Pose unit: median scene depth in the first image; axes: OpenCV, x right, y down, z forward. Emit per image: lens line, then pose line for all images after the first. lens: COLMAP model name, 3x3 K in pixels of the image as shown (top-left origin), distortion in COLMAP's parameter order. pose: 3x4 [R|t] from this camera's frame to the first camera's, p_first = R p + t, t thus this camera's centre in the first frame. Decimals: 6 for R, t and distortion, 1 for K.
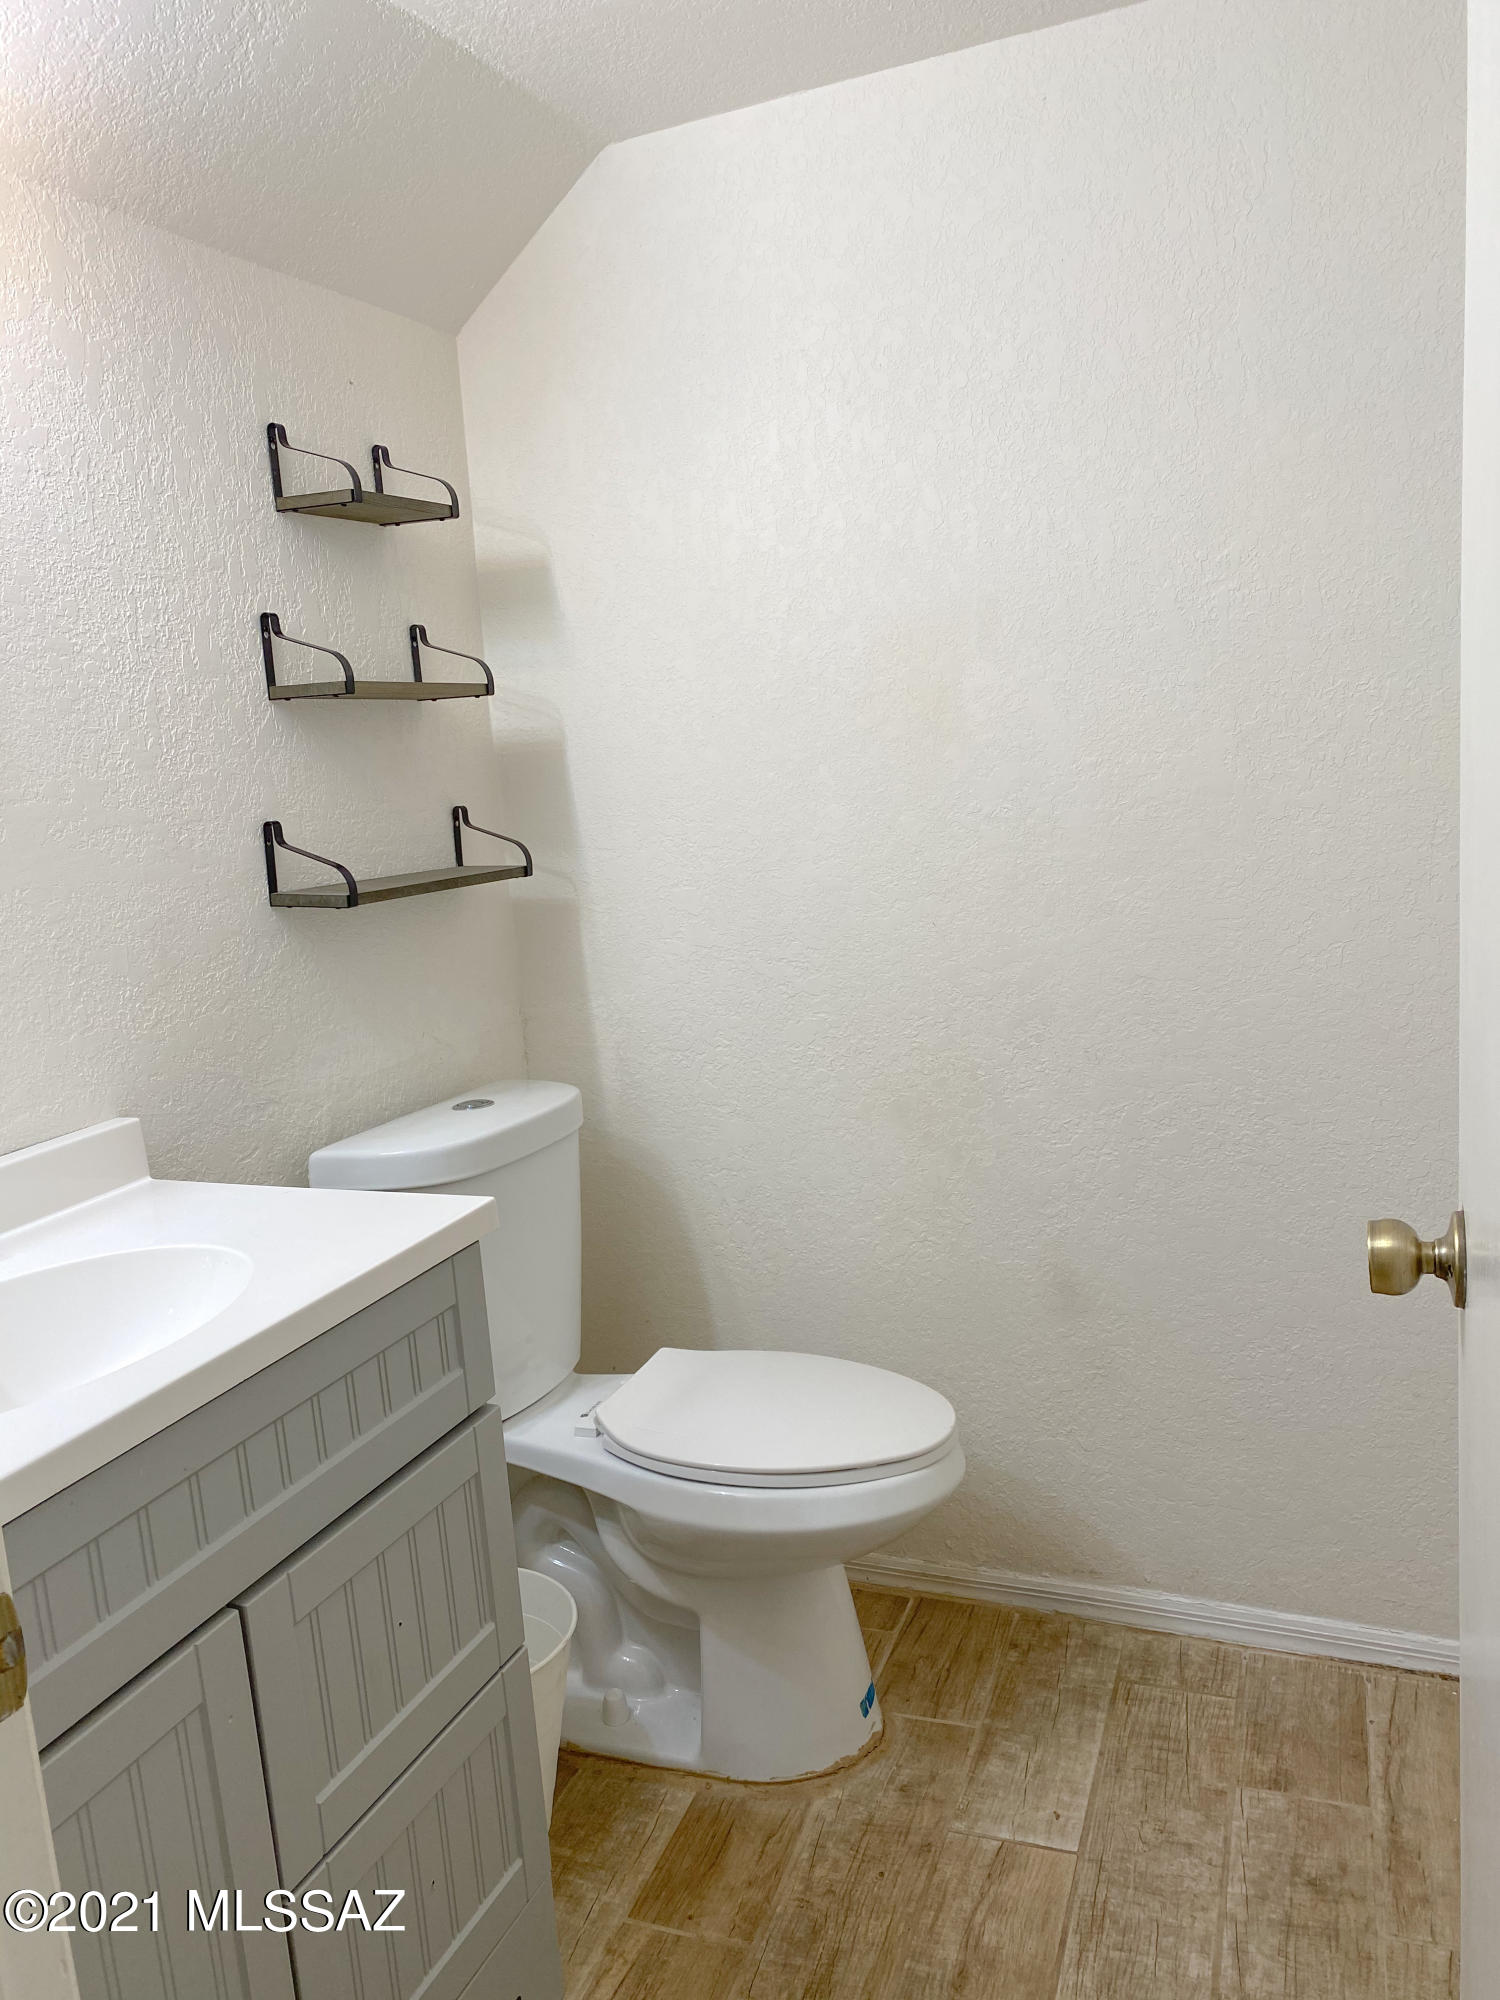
lens RADIAL K [[1512.0, 0, 747.1], [0, 1512.0, 993.2], [0, 0, 1]] dist [0.014248, -0.009444]
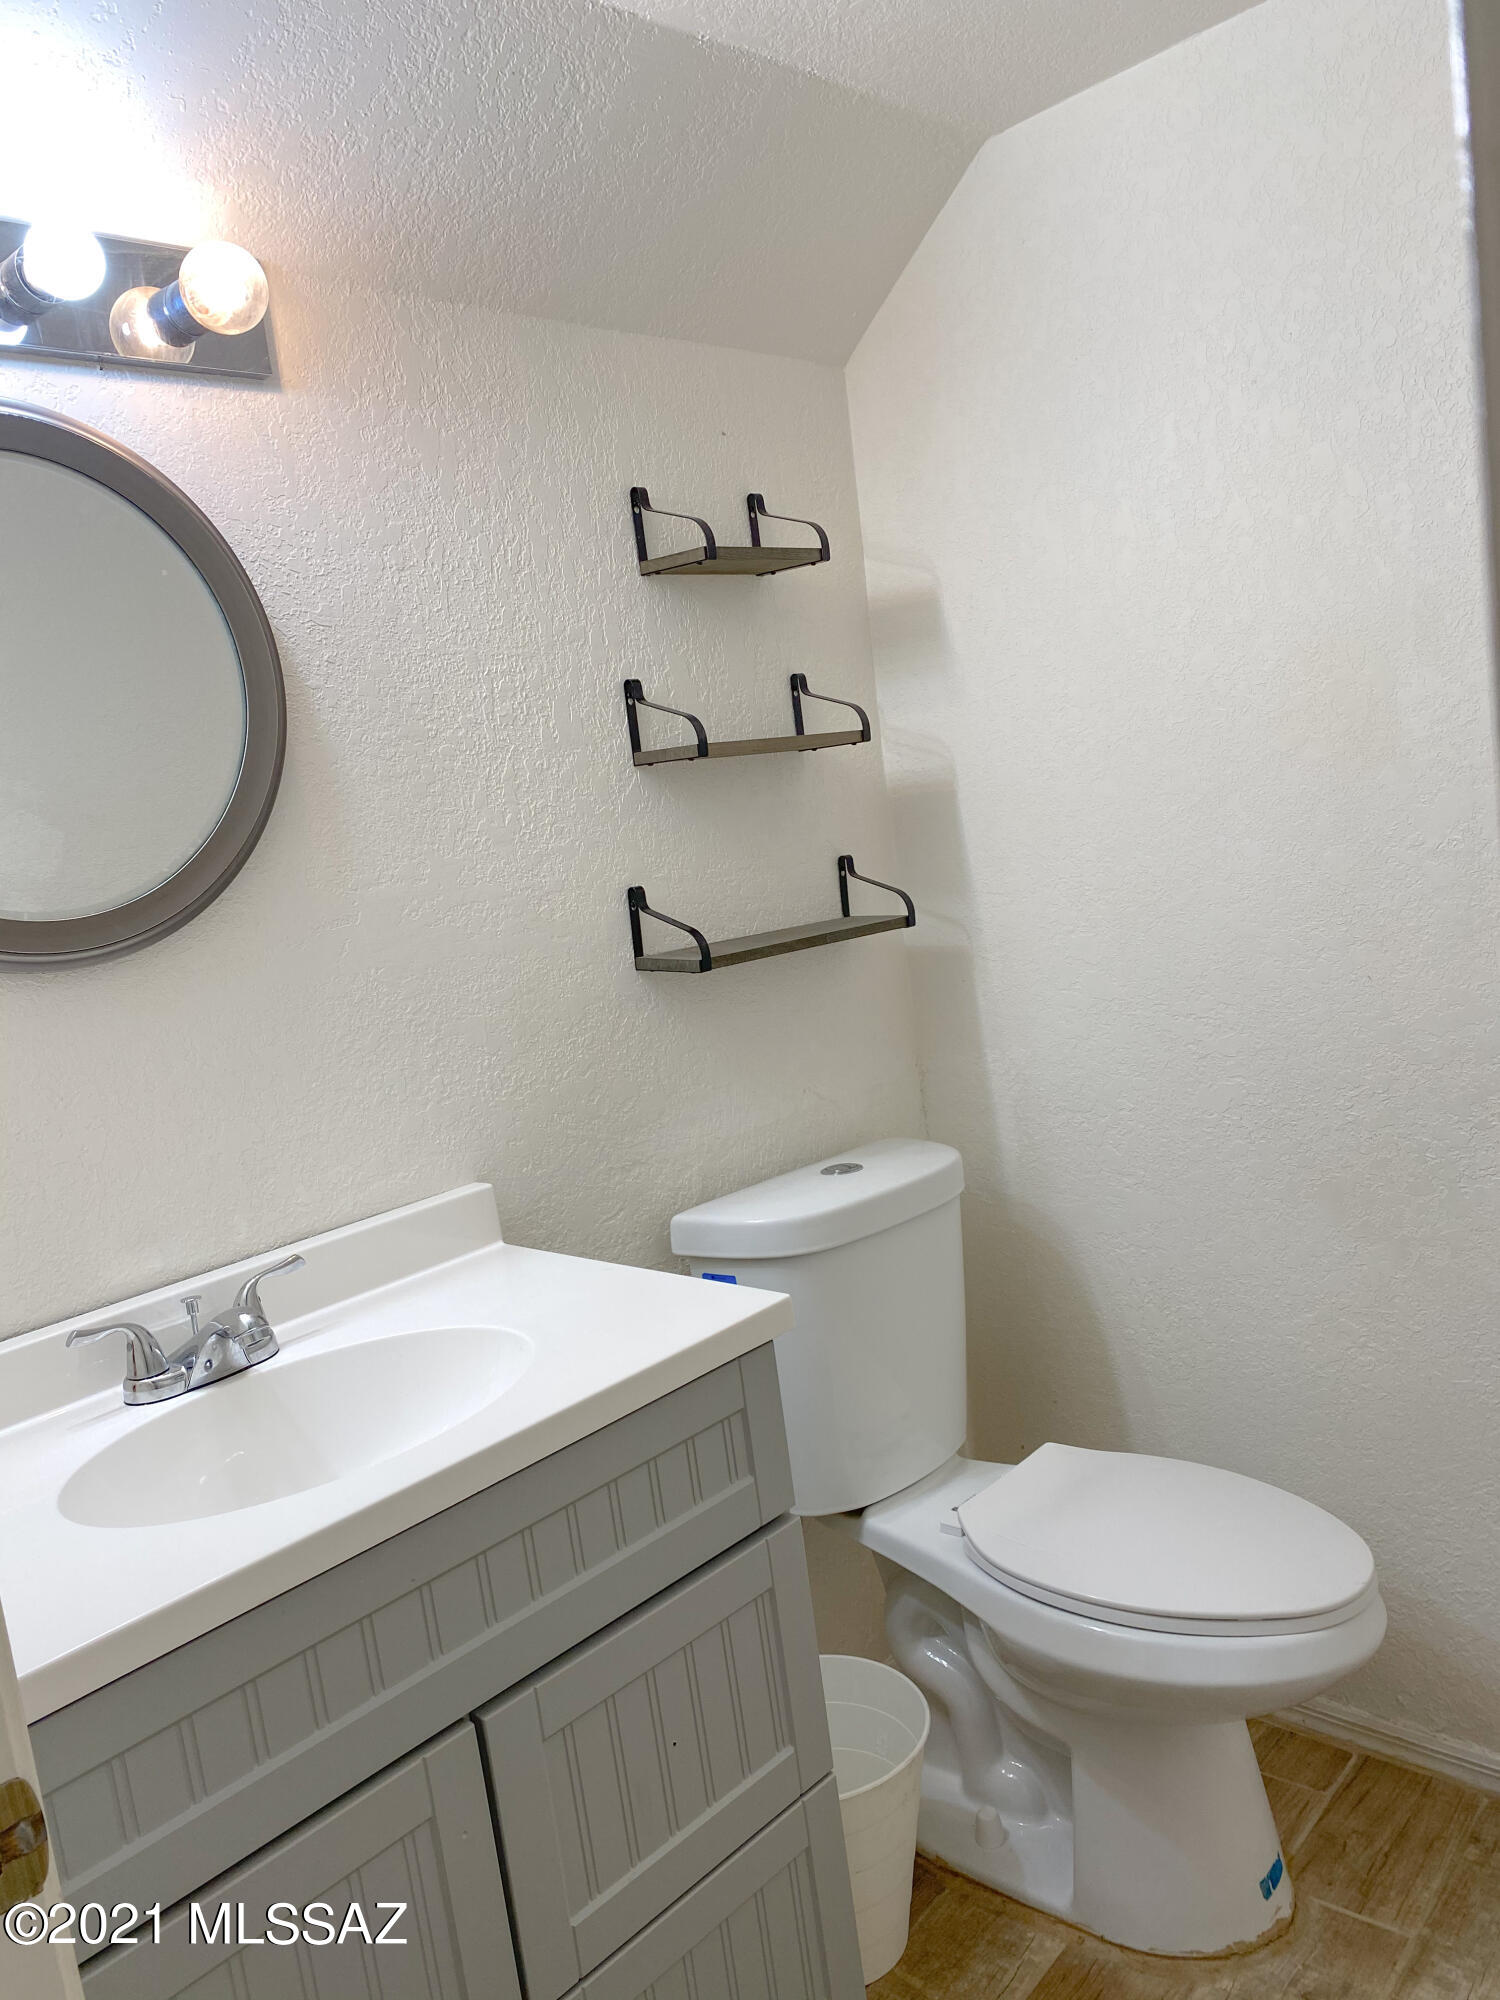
lens RADIAL K [[1512.7, 0, 751.6], [0, 1512.7, 999.6], [0, 0, 1]] dist [0.033737, -0.026553]
pose [[0.937564, 0.000511, -0.347812, 0.105566], [0.000808, 0.999993, 0.003649, -0.040176], [0.347811, -0.003702, 0.937557, 0.081262]]
